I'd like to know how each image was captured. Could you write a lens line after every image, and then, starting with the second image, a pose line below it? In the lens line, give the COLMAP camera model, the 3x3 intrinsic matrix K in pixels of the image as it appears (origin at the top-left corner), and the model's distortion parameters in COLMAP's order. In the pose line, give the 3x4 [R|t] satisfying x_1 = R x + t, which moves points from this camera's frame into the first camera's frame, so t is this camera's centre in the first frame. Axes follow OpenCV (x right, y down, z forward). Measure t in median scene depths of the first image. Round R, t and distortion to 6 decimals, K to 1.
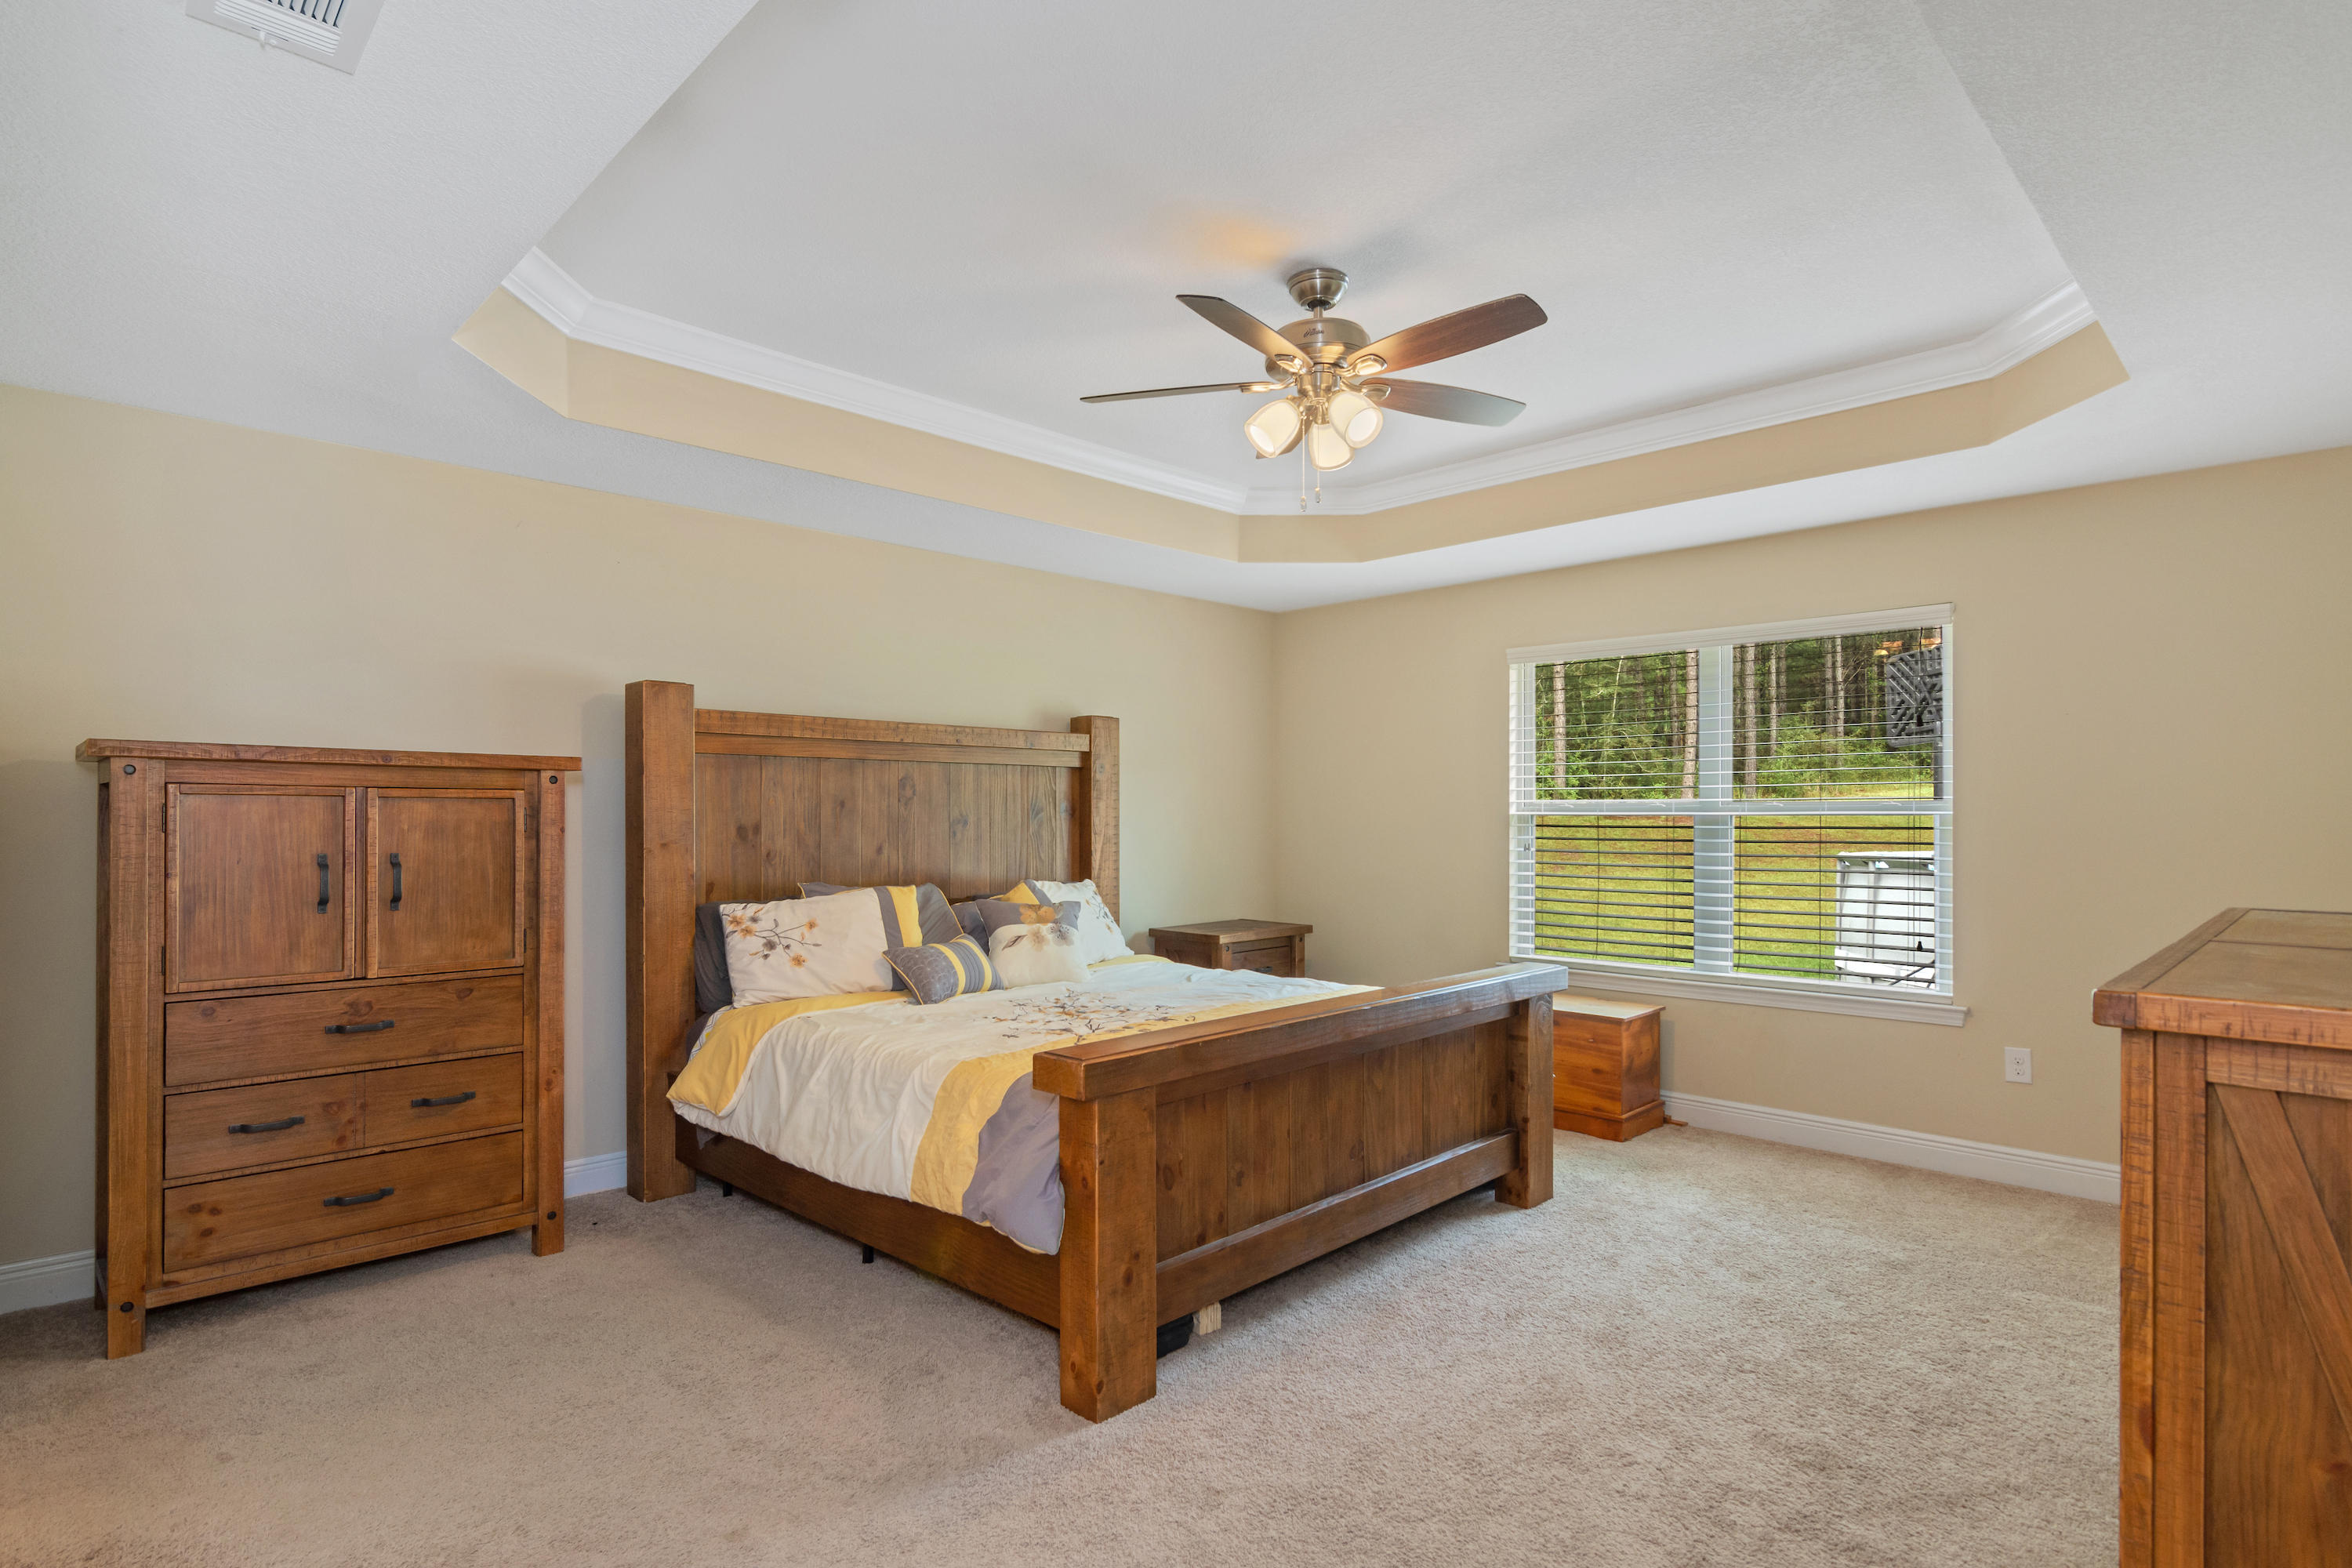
lens RADIAL K [[1196.3, 0, 1171.4], [0, 1196.3, 817.2], [0, 0, 1]] dist [-0.000410, -0.000057]
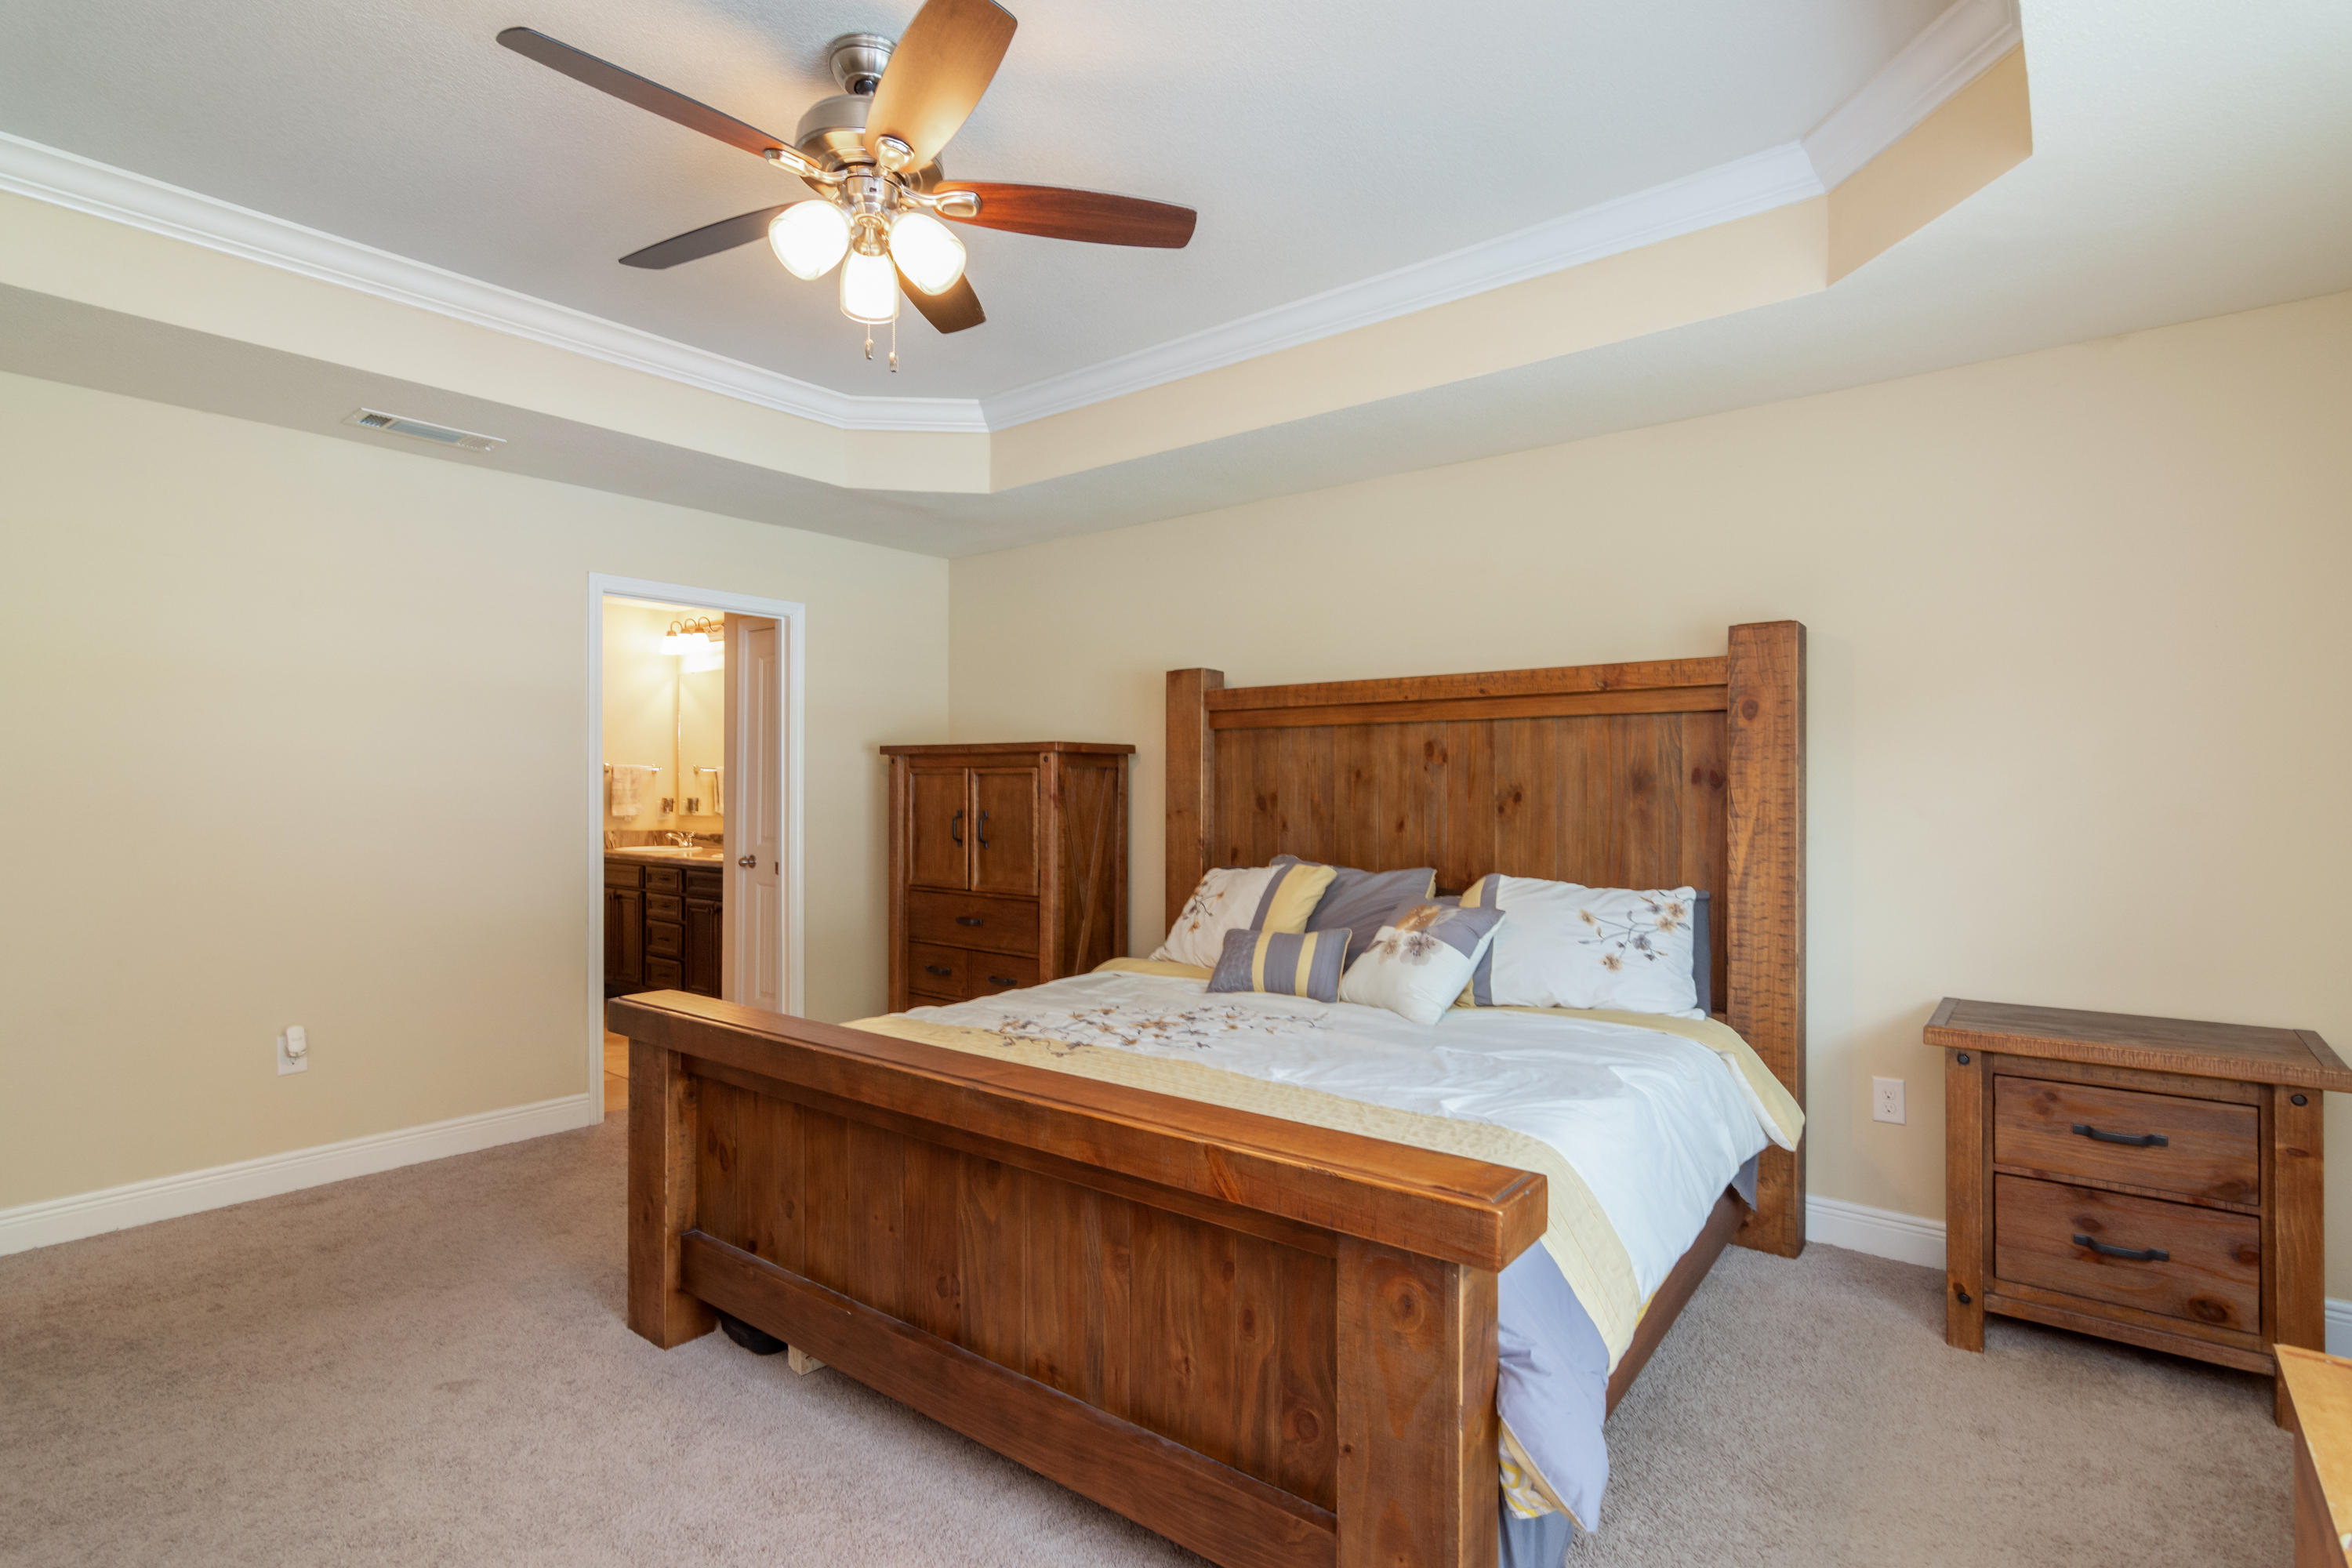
lens RADIAL K [[1131.2, 0, 1175.4], [0, 1131.2, 799.5], [0, 0, 1]] dist [0.000940, 0.001622]
pose [[0.120612, 0.016226, -0.992567, 0.595210], [0.000699, 0.999865, 0.016431, -0.005693], [0.992699, -0.002676, 0.120584, 0.780418]]
